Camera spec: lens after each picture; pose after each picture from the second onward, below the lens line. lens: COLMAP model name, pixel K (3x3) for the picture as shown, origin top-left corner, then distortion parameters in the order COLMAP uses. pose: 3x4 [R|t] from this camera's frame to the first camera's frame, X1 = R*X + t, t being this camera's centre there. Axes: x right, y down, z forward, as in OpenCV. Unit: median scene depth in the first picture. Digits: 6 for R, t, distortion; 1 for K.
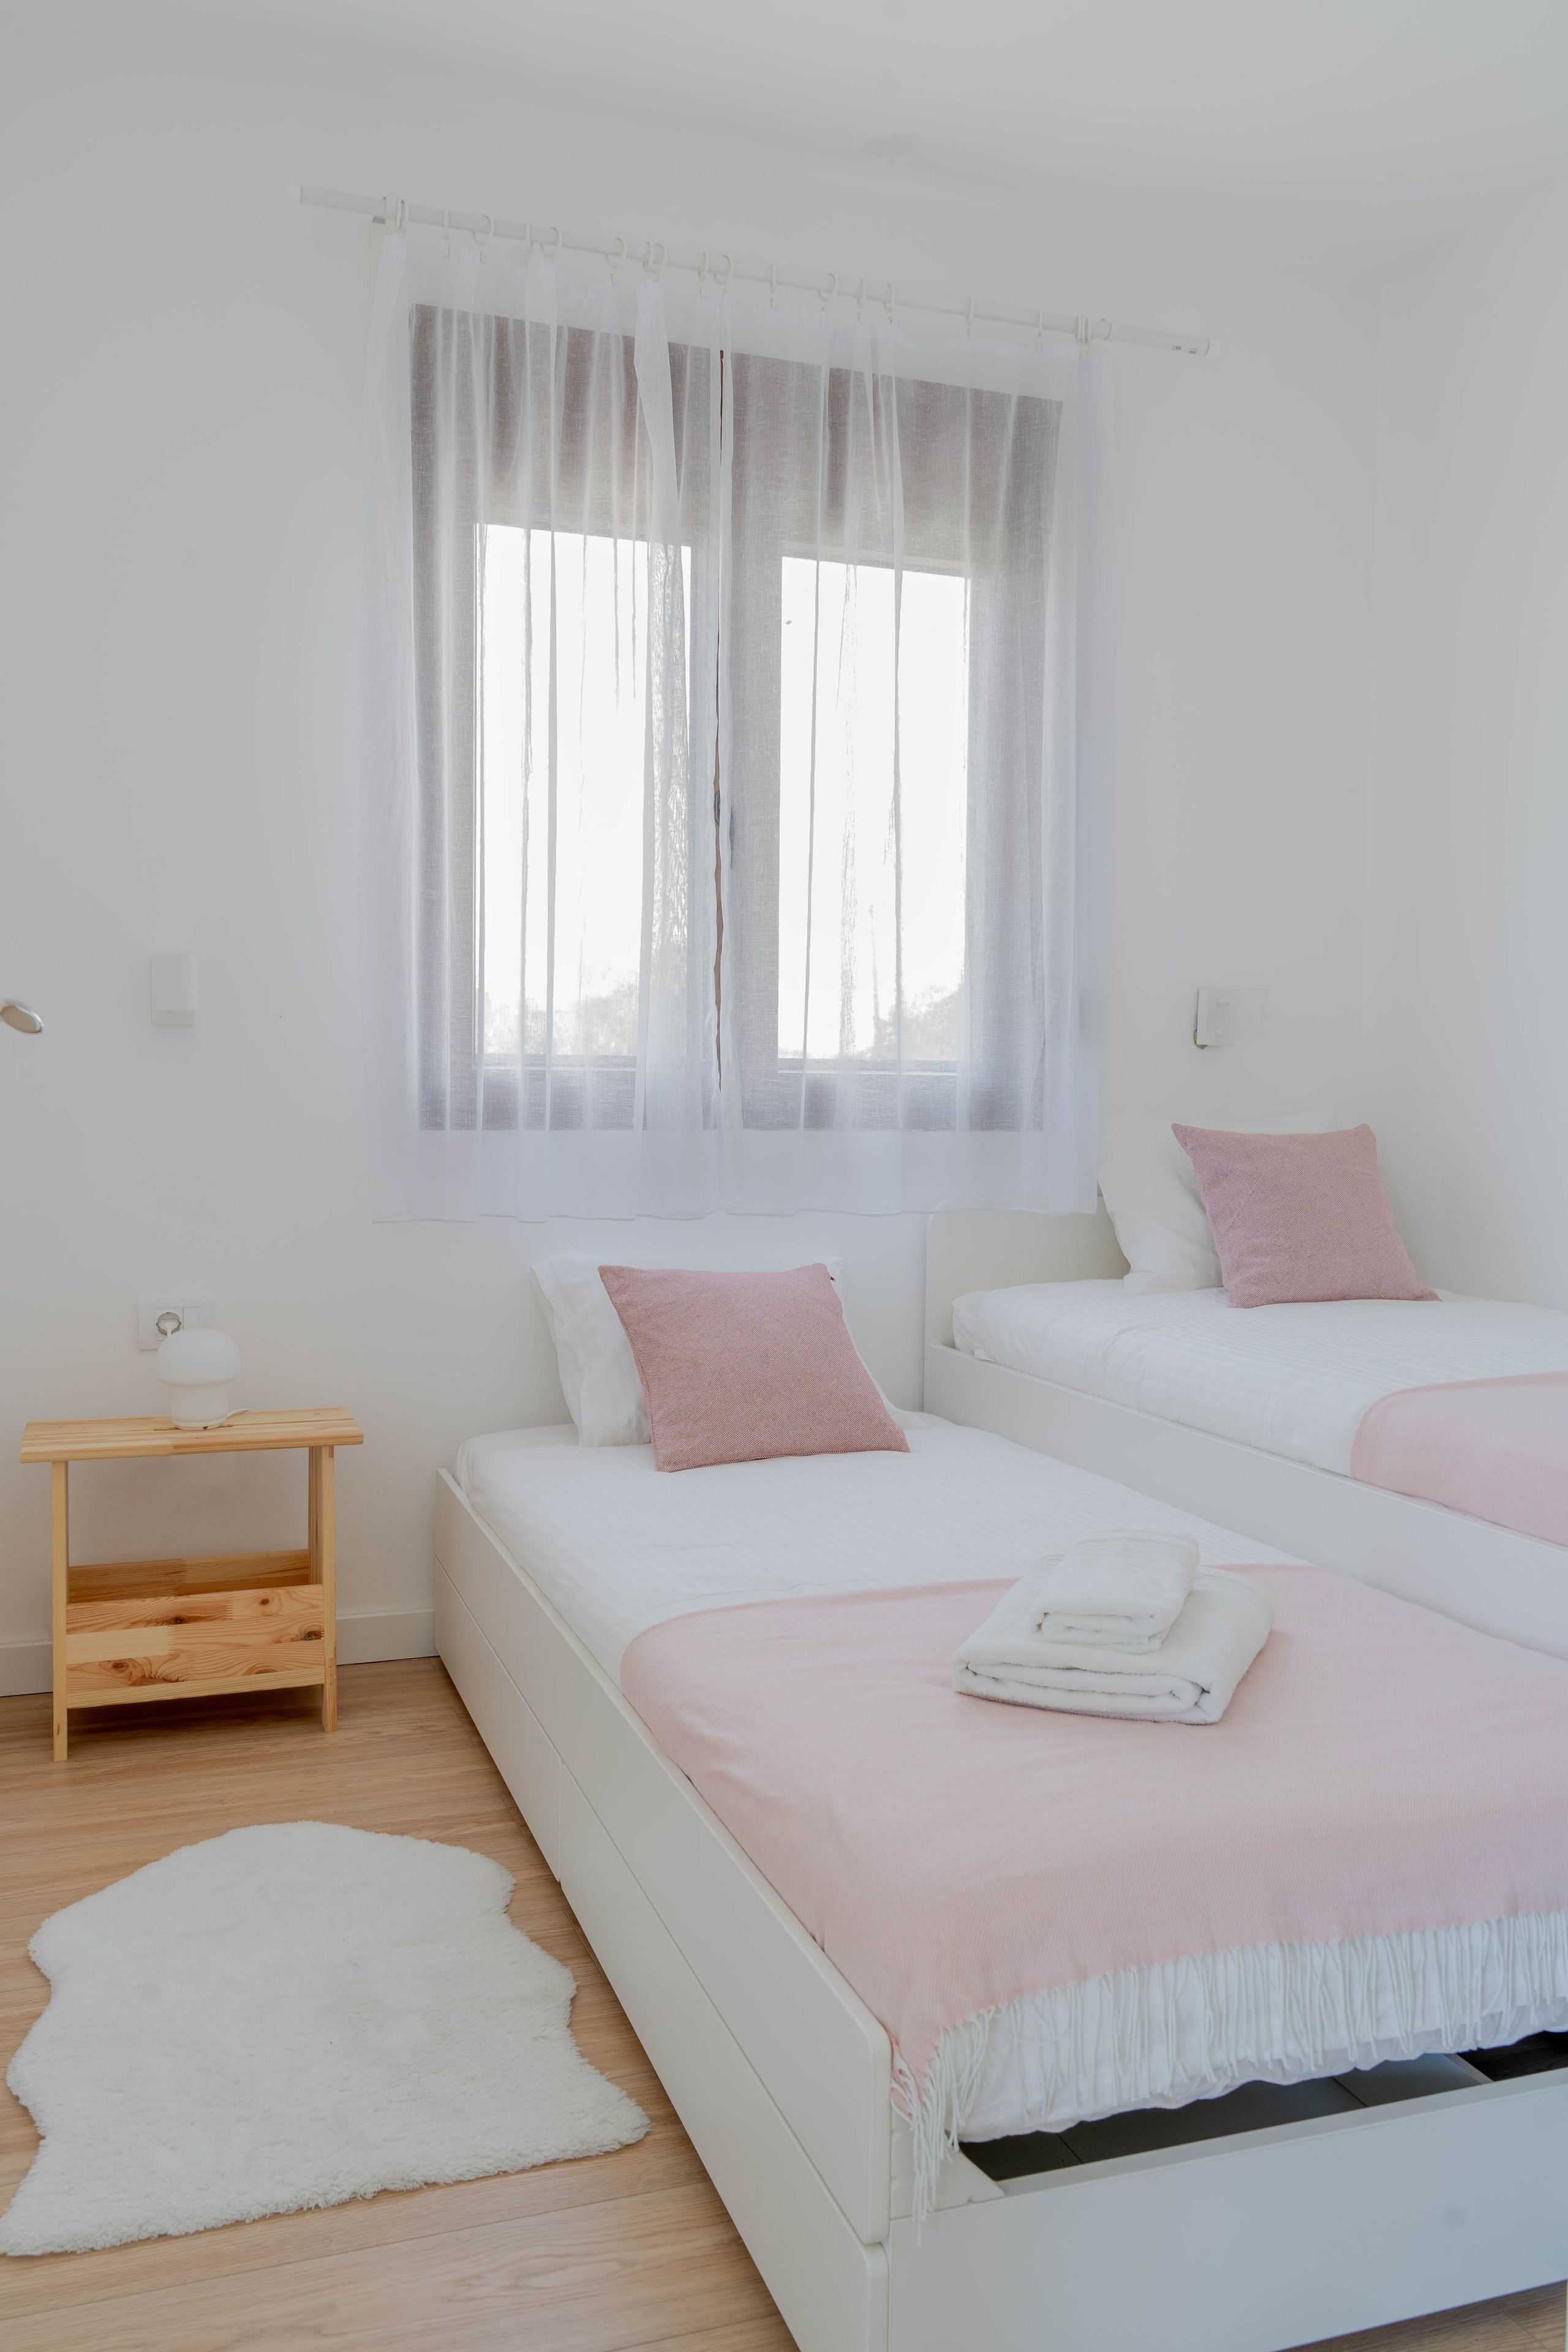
lens RADIAL K [[1858.4, 0, 784.4], [0, 1858.4, 1167.3], [0, 0, 1]] dist [0.001722, 0.008816]
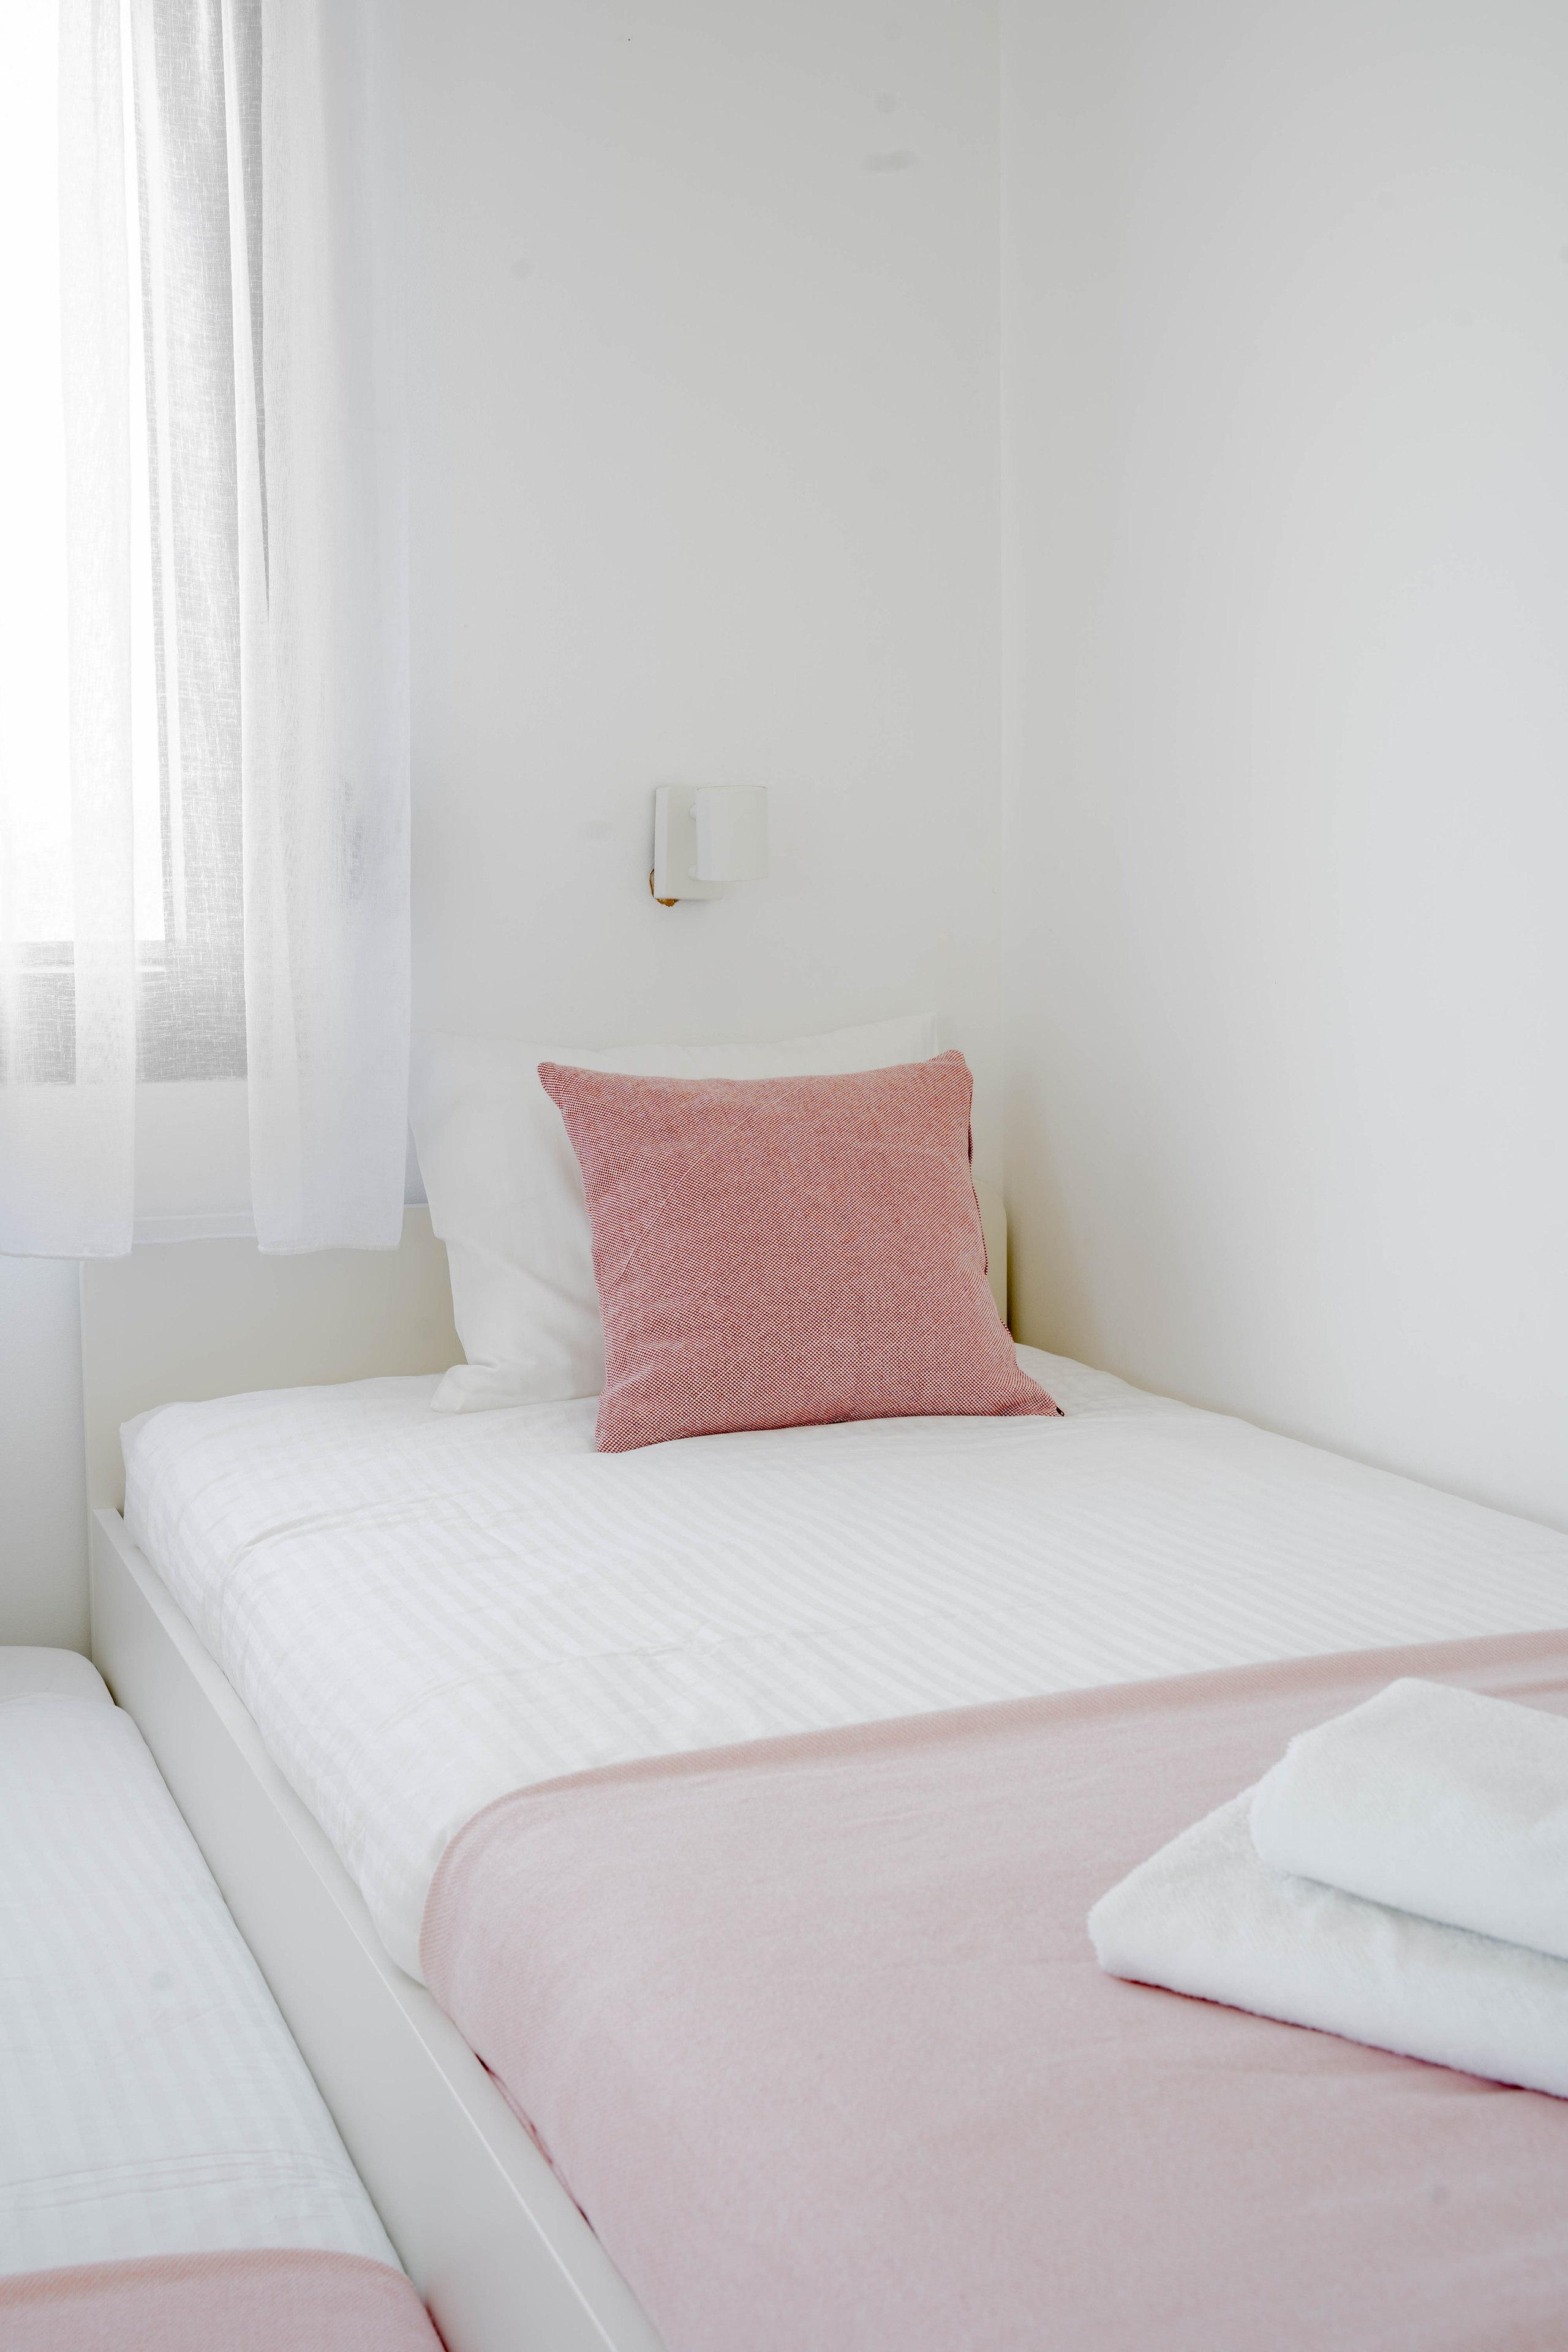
lens RADIAL K [[2685.9, 0, 784.2], [0, 2685.9, 1176.6], [0, 0, 1]] dist [-0.003164, -0.002944]
pose [[0.999365, -0.023136, 0.027102, 0.294746], [0.021587, 0.998189, 0.056141, -0.037078], [-0.028351, -0.055520, 0.998055, 0.322756]]
